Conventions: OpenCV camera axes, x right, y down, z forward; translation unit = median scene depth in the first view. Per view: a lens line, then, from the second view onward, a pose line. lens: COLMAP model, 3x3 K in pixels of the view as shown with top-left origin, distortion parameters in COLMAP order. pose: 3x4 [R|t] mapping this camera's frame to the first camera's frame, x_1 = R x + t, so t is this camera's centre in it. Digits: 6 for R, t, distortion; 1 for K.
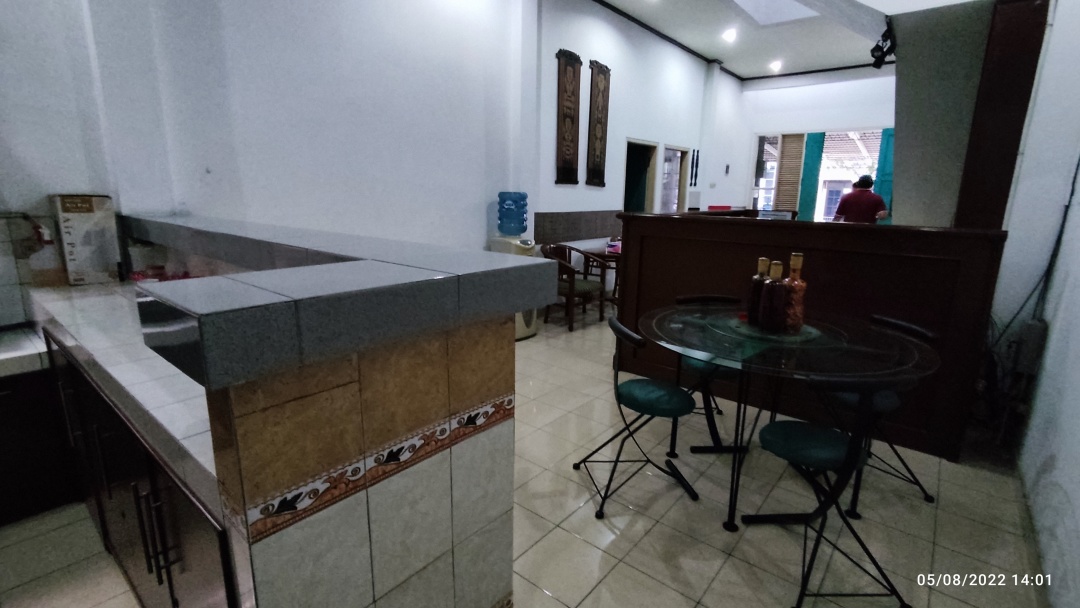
lens RADIAL K [[497.1, 0, 541.2], [0, 497.1, 303.9], [0, 0, 1]] dist [-0.001377, 0.000183]
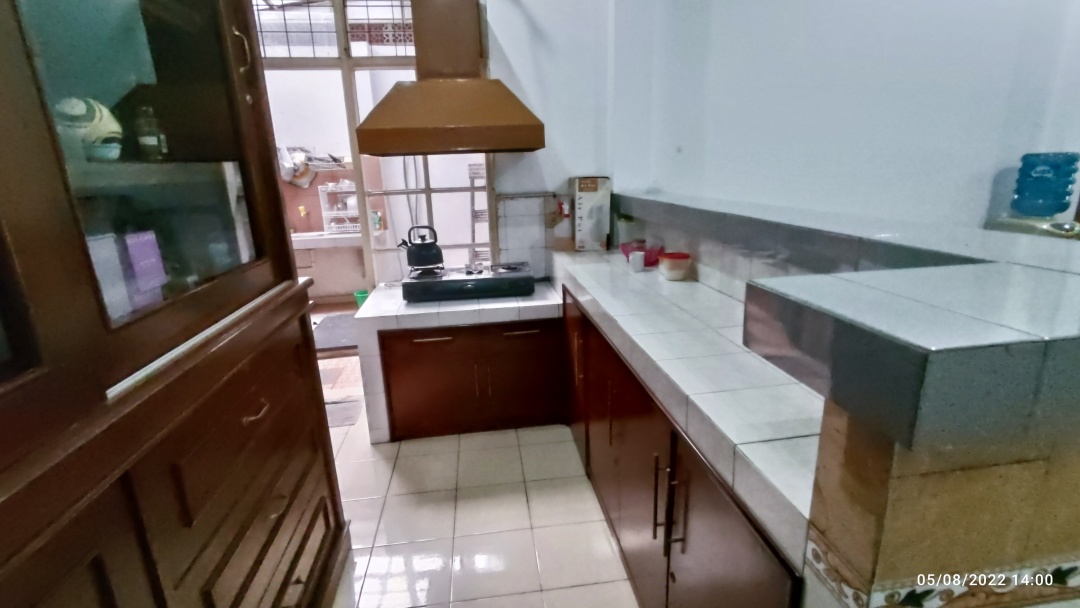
lens RADIAL K [[497.1, 0, 540.1], [0, 497.1, 302.0], [0, 0, 1]] dist [-0.001377, 0.000183]
pose [[0.729039, 0.138488, -0.670315, -0.164692], [-0.105597, 0.990350, 0.089759, -0.013635], [0.676277, 0.005345, 0.736628, 0.026462]]
